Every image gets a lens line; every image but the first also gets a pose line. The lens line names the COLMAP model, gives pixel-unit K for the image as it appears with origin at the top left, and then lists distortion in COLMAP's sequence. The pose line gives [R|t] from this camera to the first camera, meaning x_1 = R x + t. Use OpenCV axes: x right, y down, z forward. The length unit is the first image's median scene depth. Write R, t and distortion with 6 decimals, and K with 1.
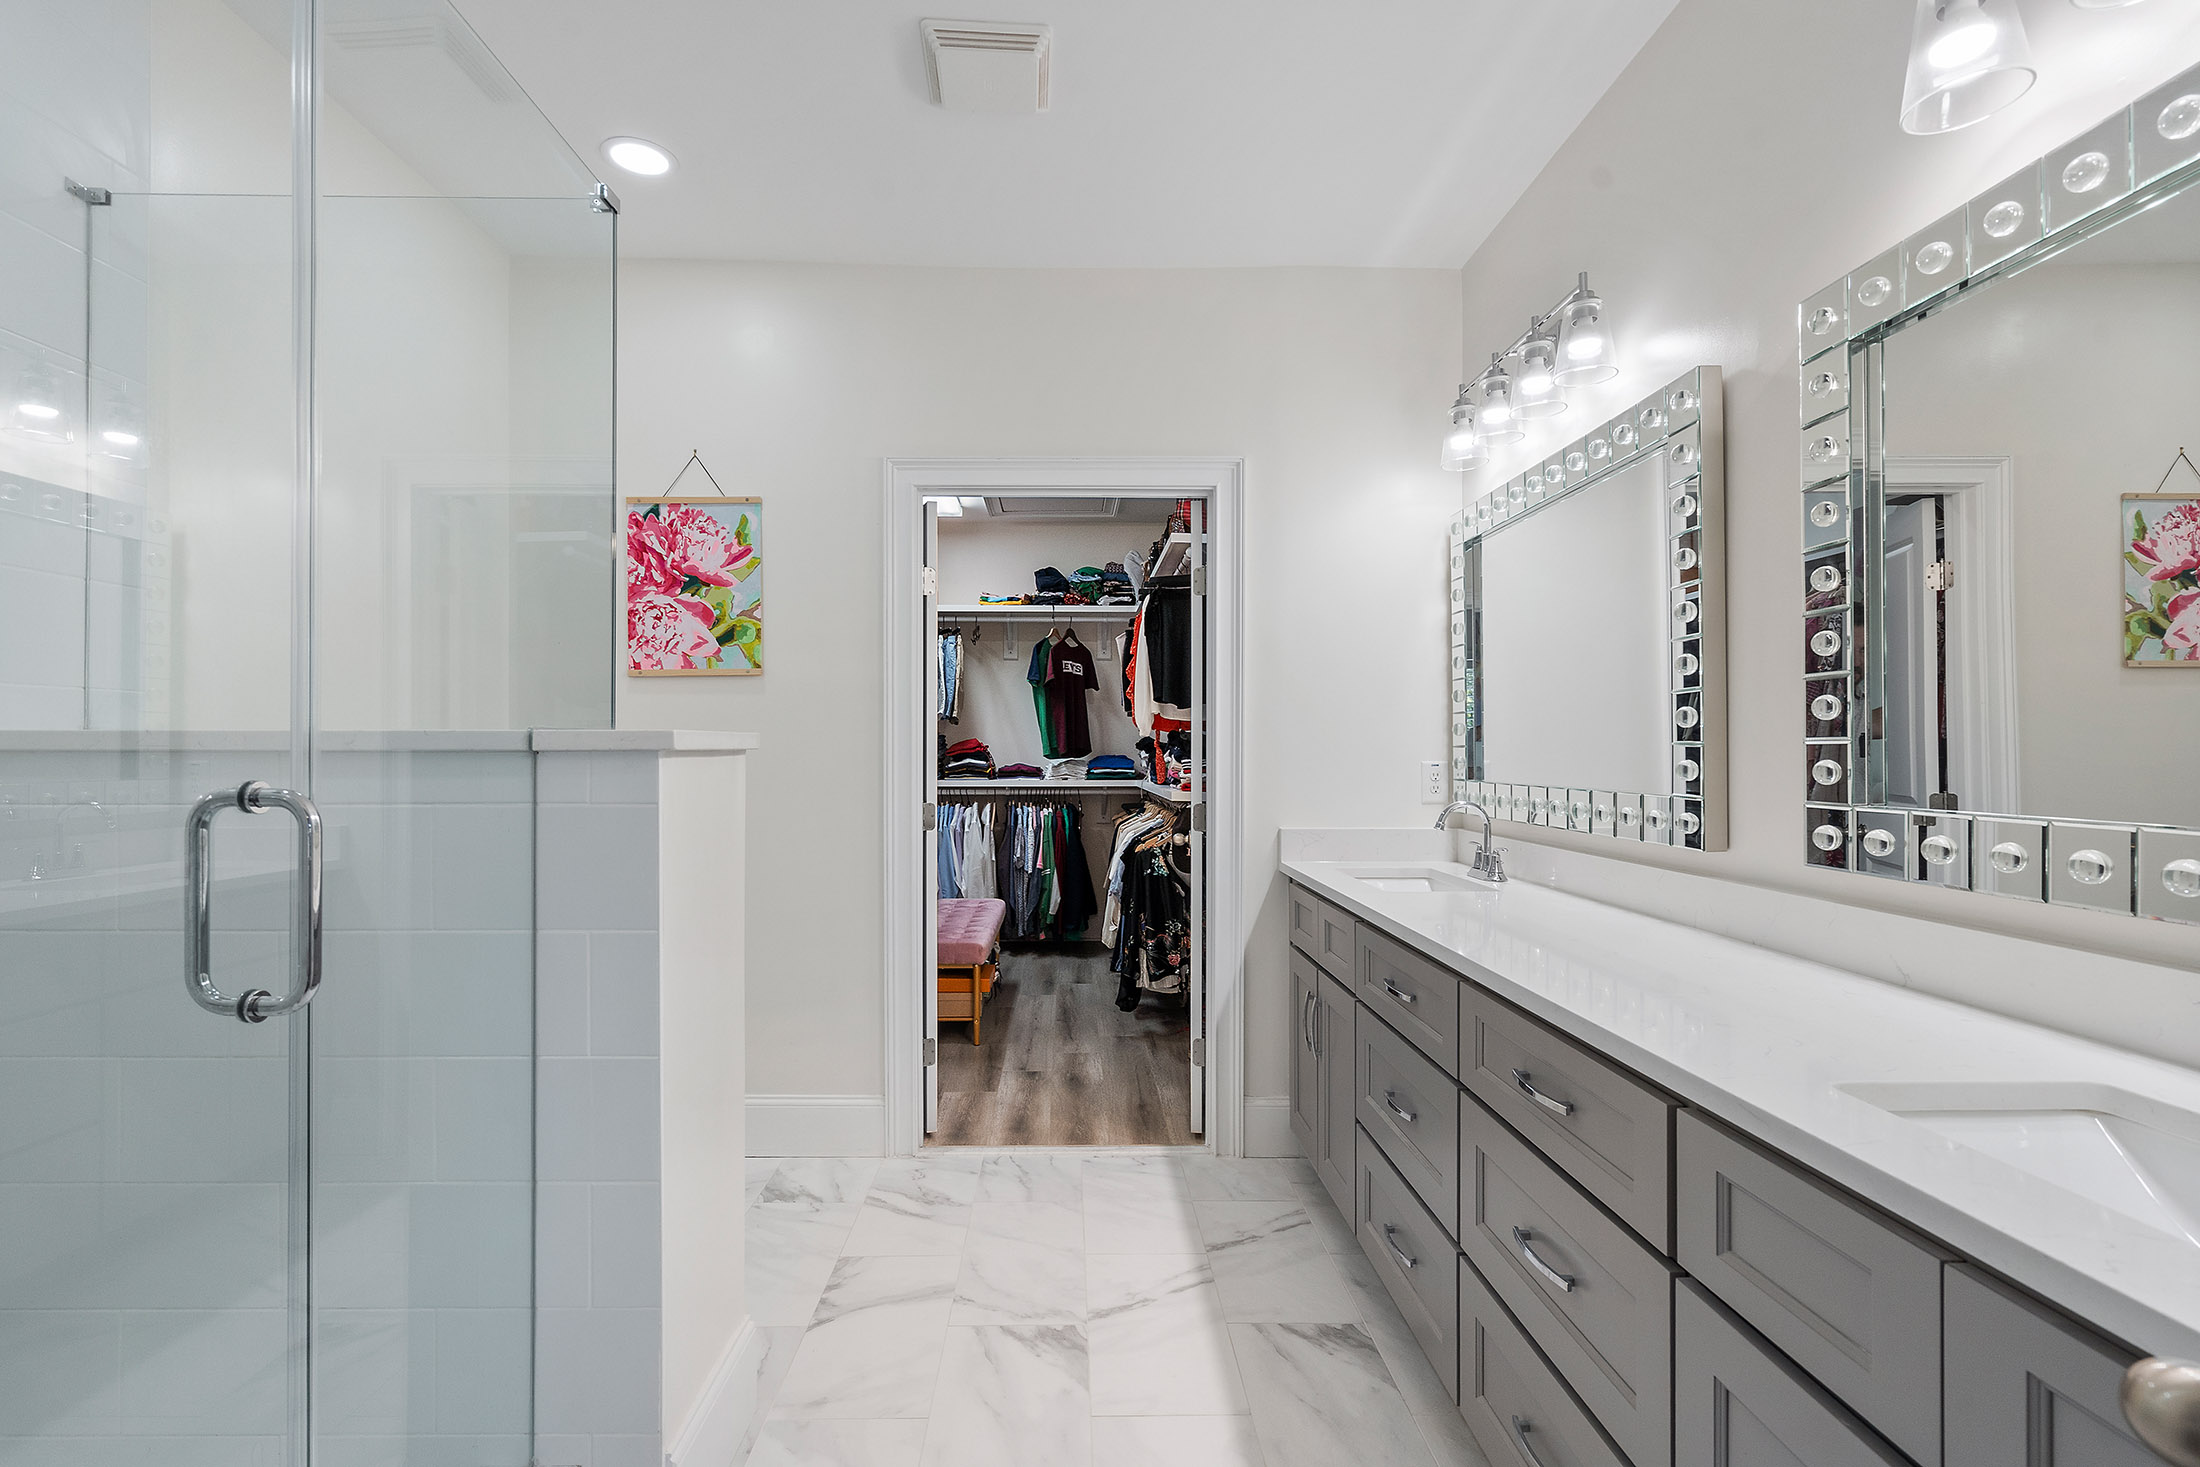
lens RADIAL K [[1010.3, 0, 1099.4], [0, 1010.3, 742.6], [0, 0, 1]] dist [-0.004773, 0.000548]
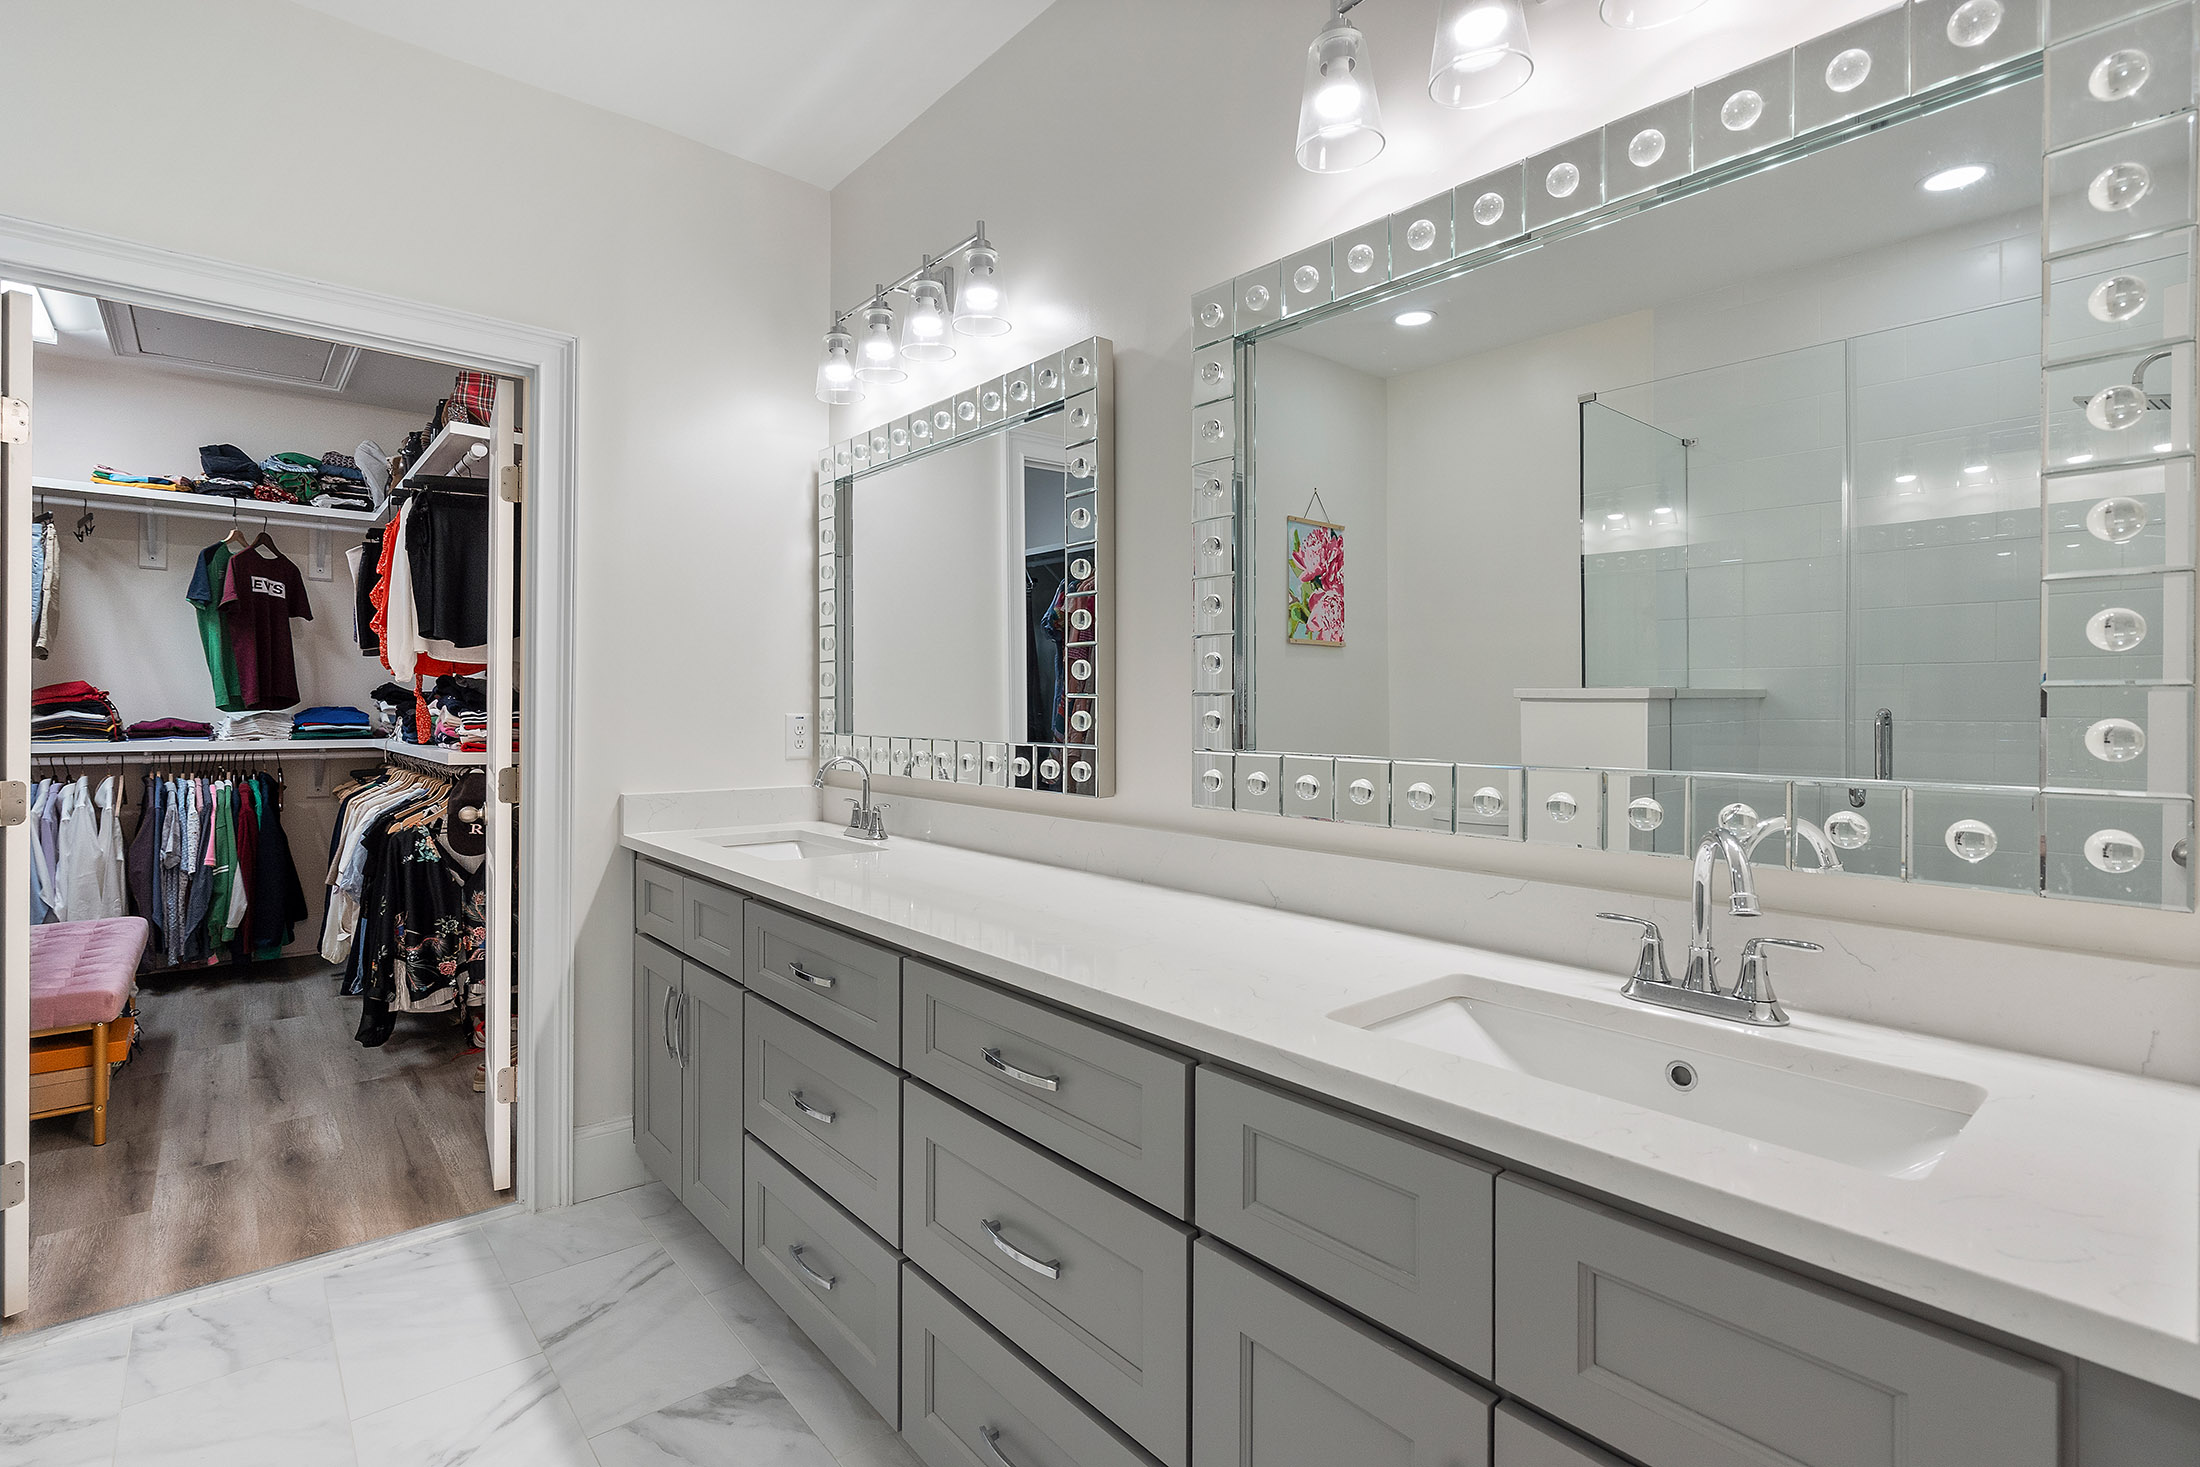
lens RADIAL K [[1010.3, 0, 1082.1], [0, 1010.3, 701.1], [0, 0, 1]] dist [-0.004773, 0.000548]
pose [[0.778468, 0.007165, 0.627644, -0.049019], [-0.009977, 0.999950, 0.000960, 0.004015], [-0.627605, -0.007010, 0.778500, 0.120315]]
